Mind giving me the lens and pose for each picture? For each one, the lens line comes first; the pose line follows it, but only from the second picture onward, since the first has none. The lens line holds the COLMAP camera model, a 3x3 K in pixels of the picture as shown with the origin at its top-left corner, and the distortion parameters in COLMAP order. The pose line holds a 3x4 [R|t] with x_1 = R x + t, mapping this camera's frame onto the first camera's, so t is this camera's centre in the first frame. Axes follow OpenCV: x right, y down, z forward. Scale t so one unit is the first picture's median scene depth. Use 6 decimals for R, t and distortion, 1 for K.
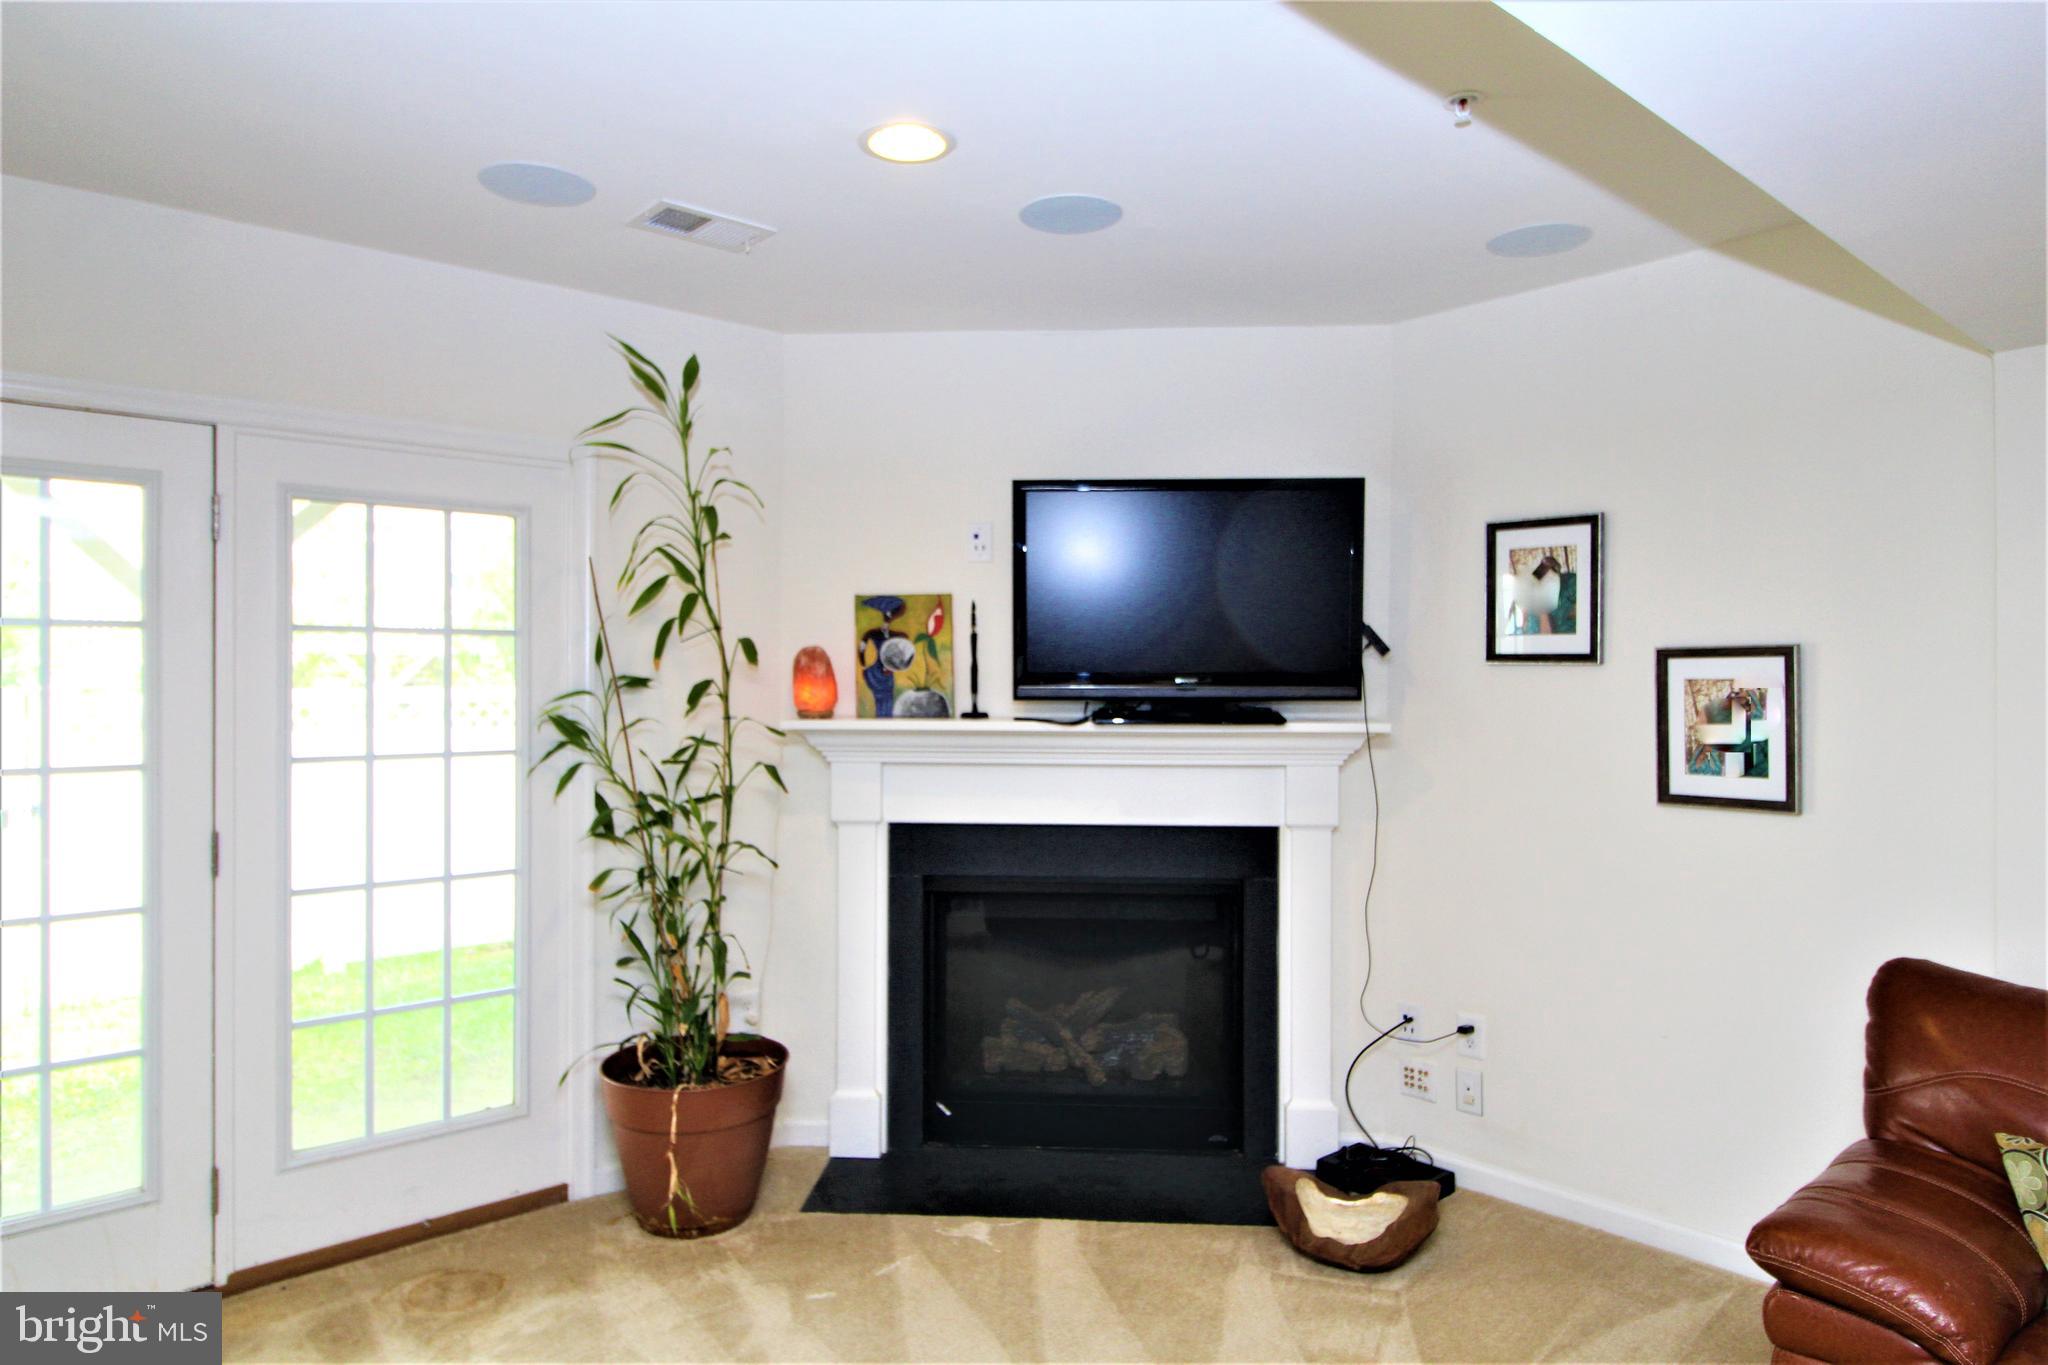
lens RADIAL K [[1213.7, 0, 1023.1], [0, 1213.7, 674.3], [0, 0, 1]] dist [-0.033778, 0.000070]
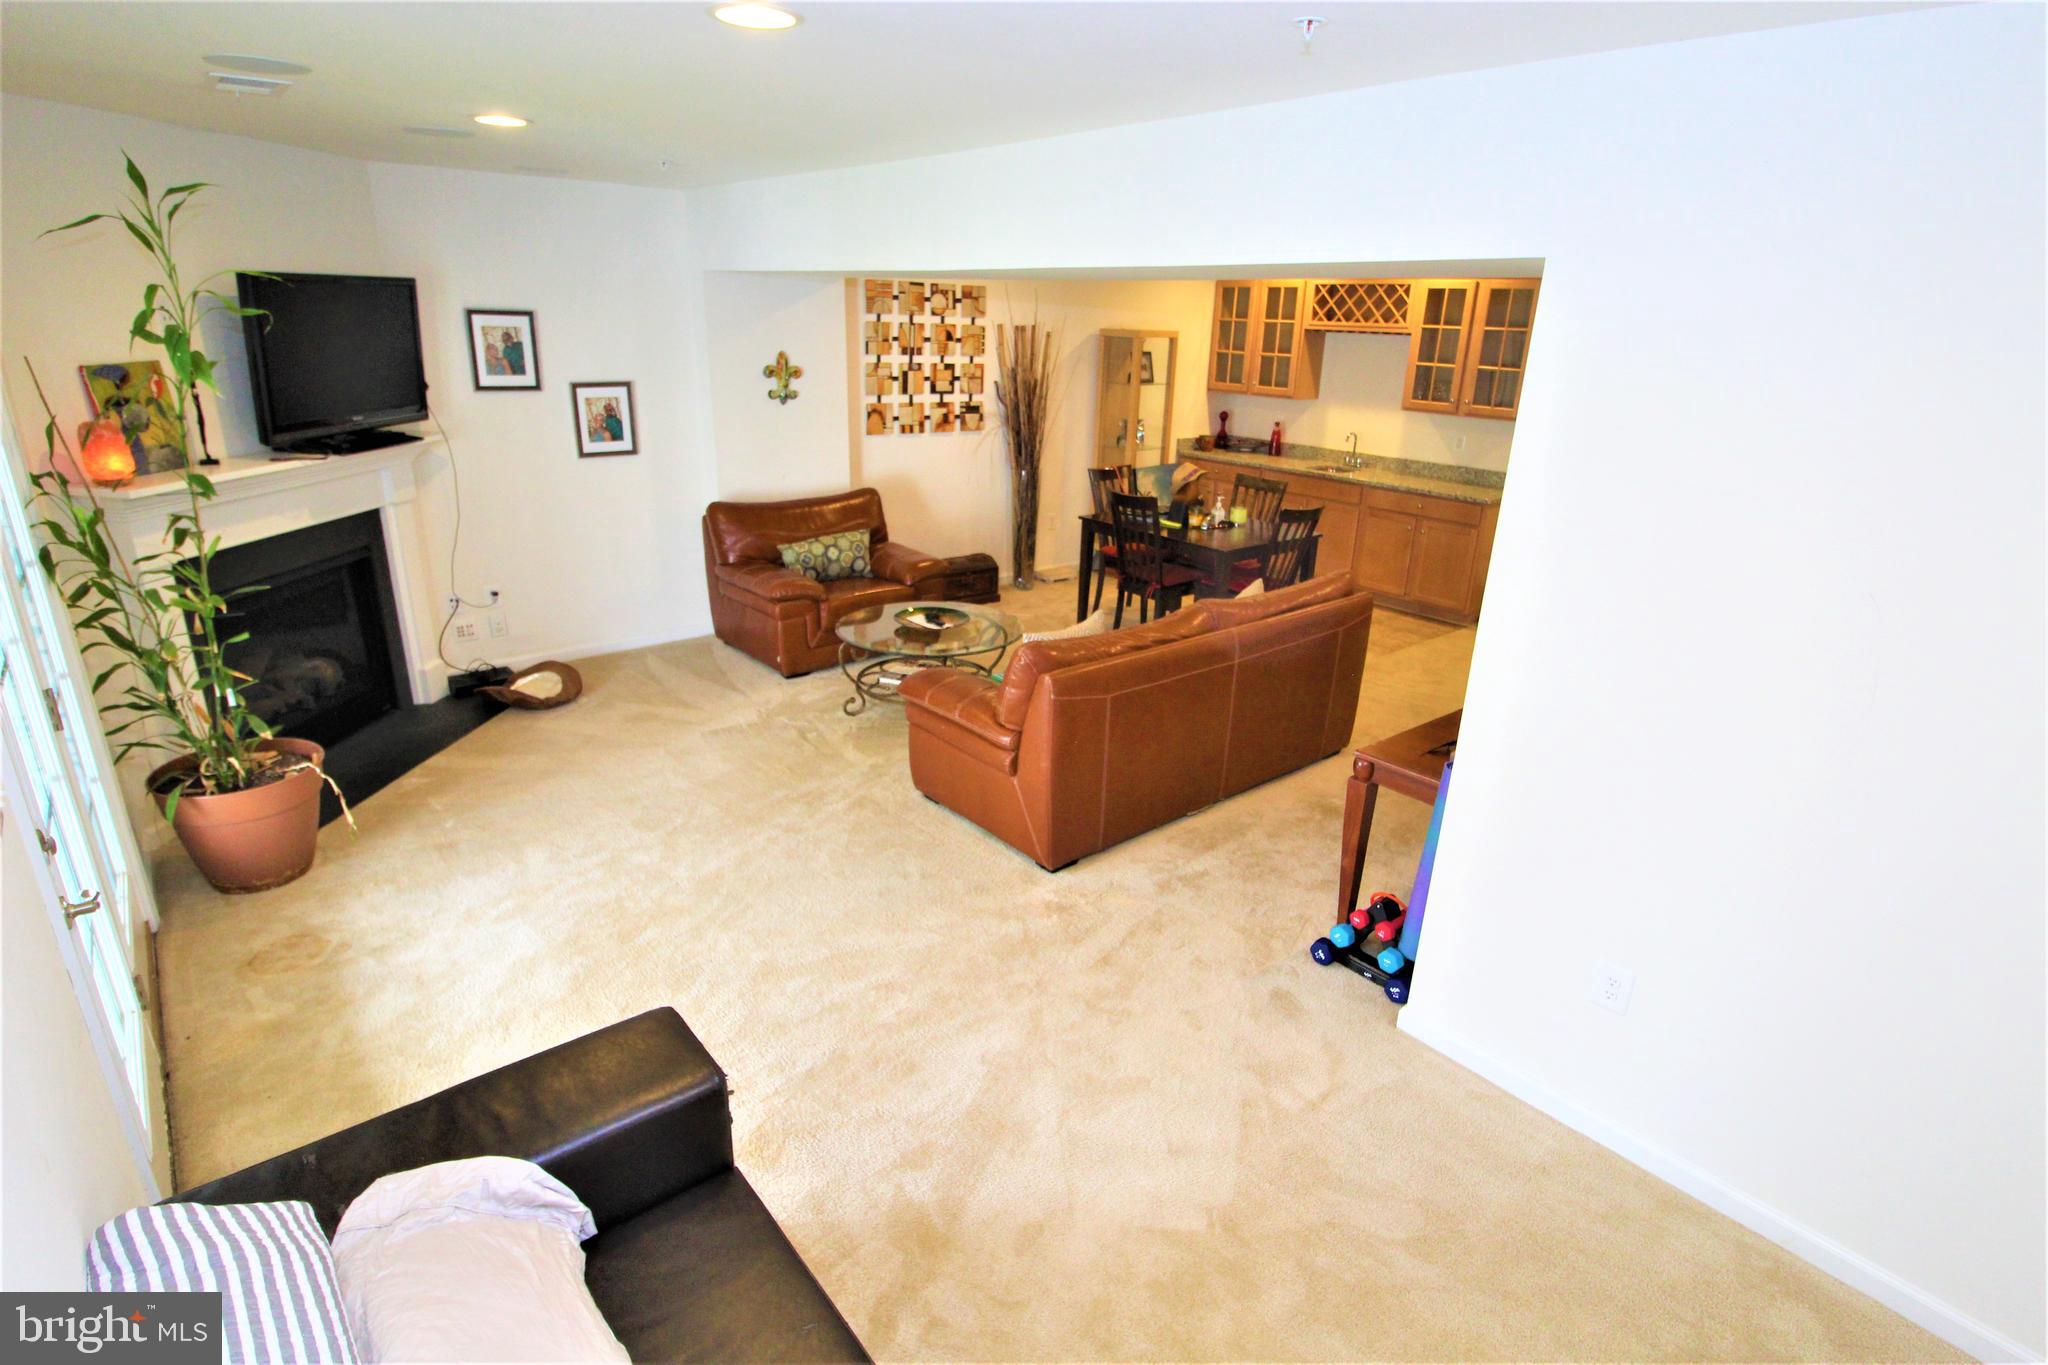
lens RADIAL K [[1032.2, 0, 1027.7], [0, 1032.2, 681.9], [0, 0, 1]] dist [0.002338, -0.012250]
pose [[0.018366, -0.342560, 0.939316, -1.218638], [-0.037485, 0.938578, 0.343024, -0.164867], [-0.999128, -0.041510, 0.004397, 0.162870]]
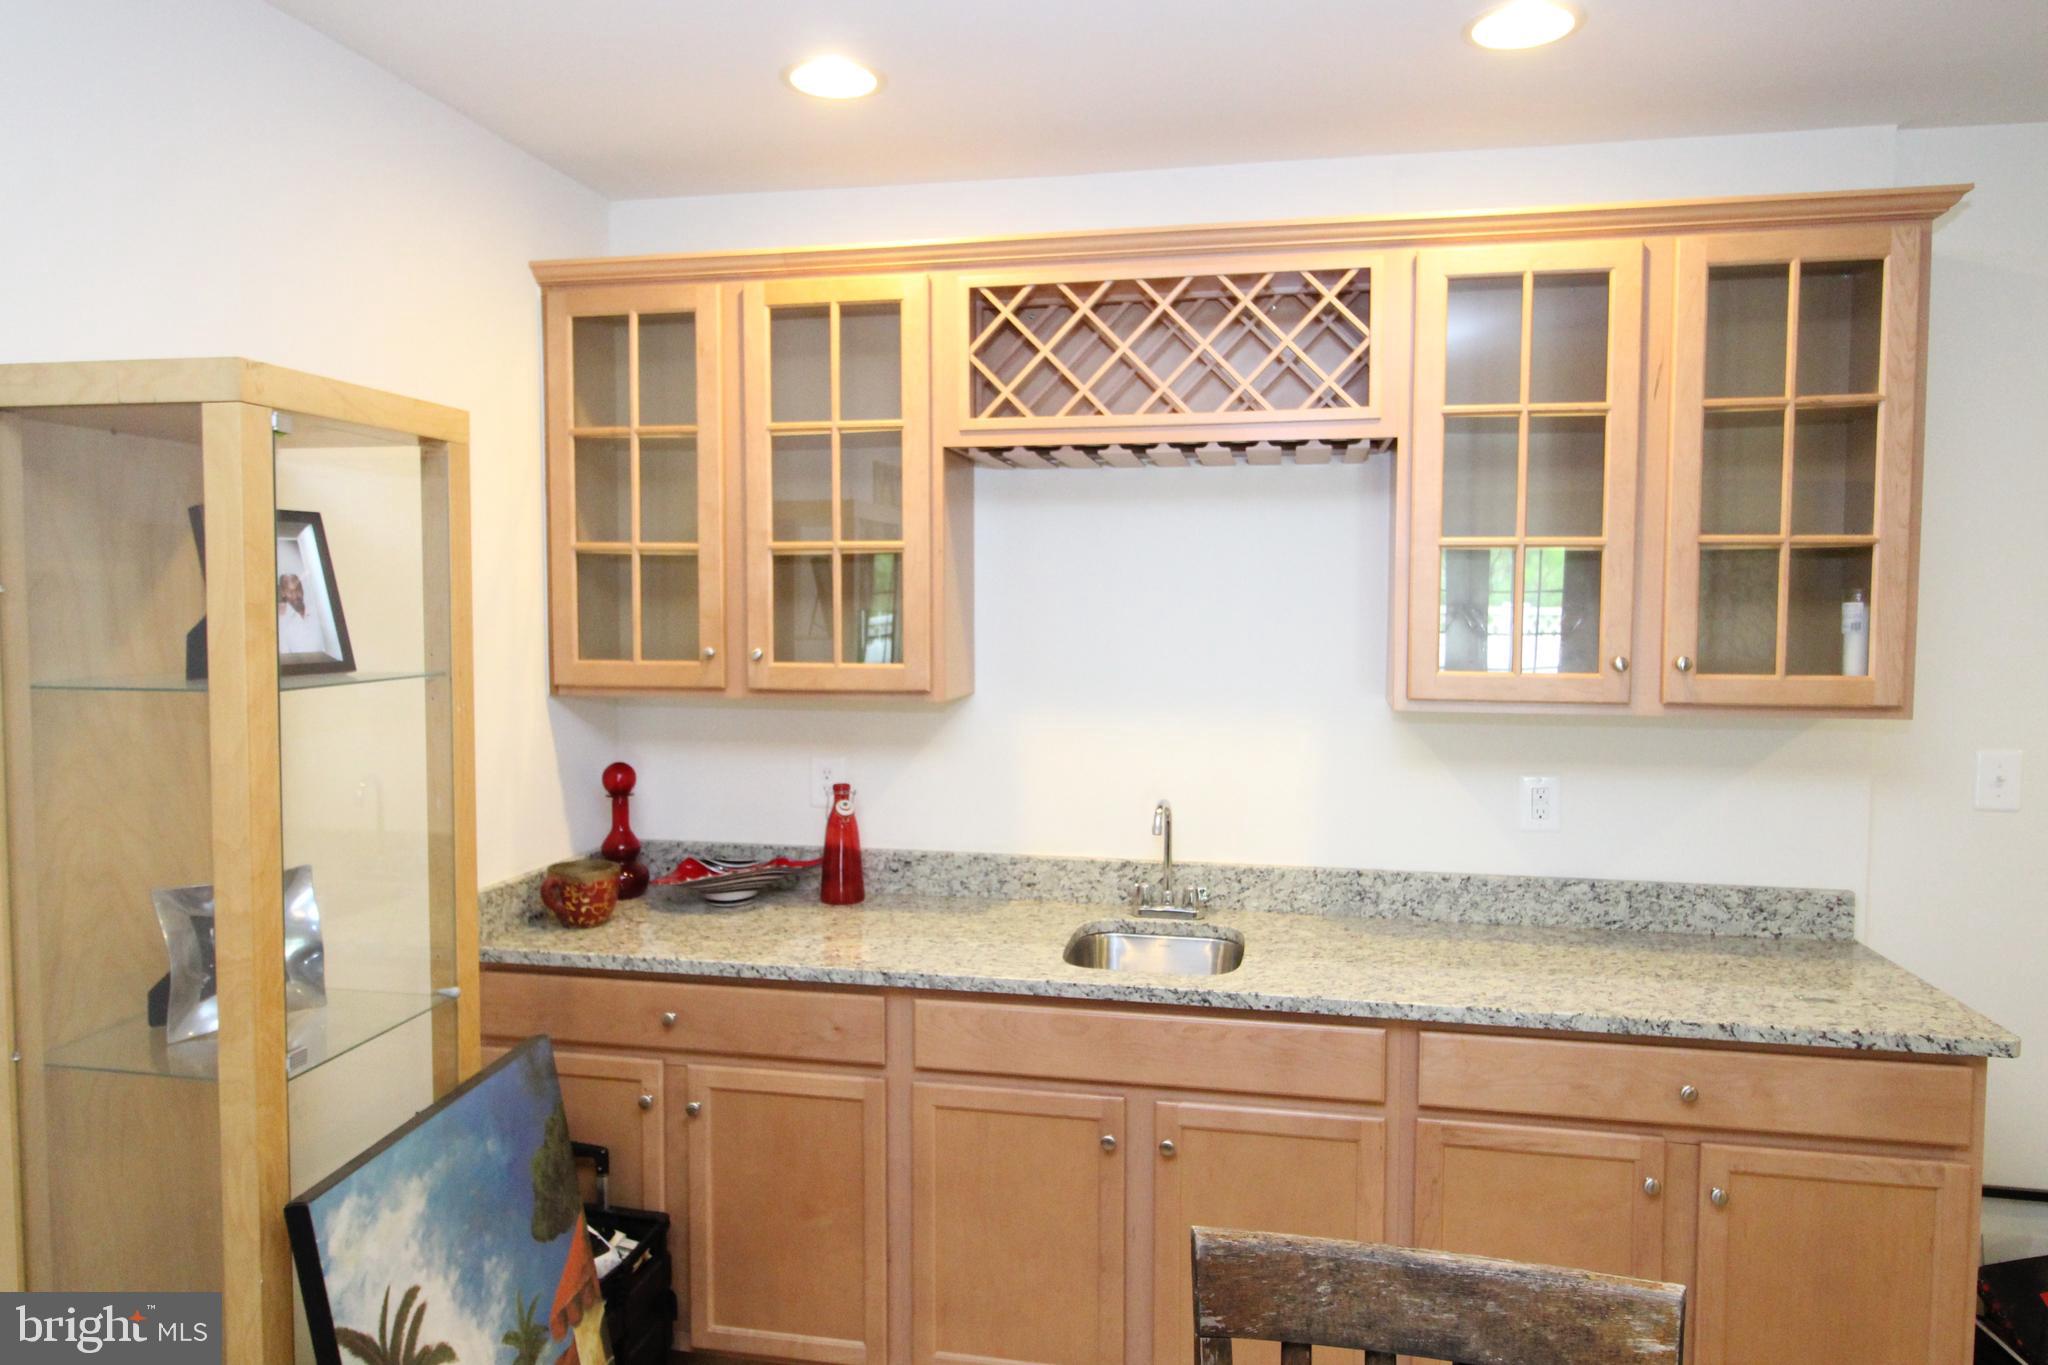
lens RADIAL K [[1321.8, 0, 1025.5], [0, 1321.8, 668.6], [0, 0, 1]] dist [0.004144, 0.001156]
pose [[-0.608558, -0.048074, 0.792052, 0.644135], [-0.011310, 0.998587, 0.051921, -0.041091], [-0.793429, 0.022639, -0.608242, 0.026810]]
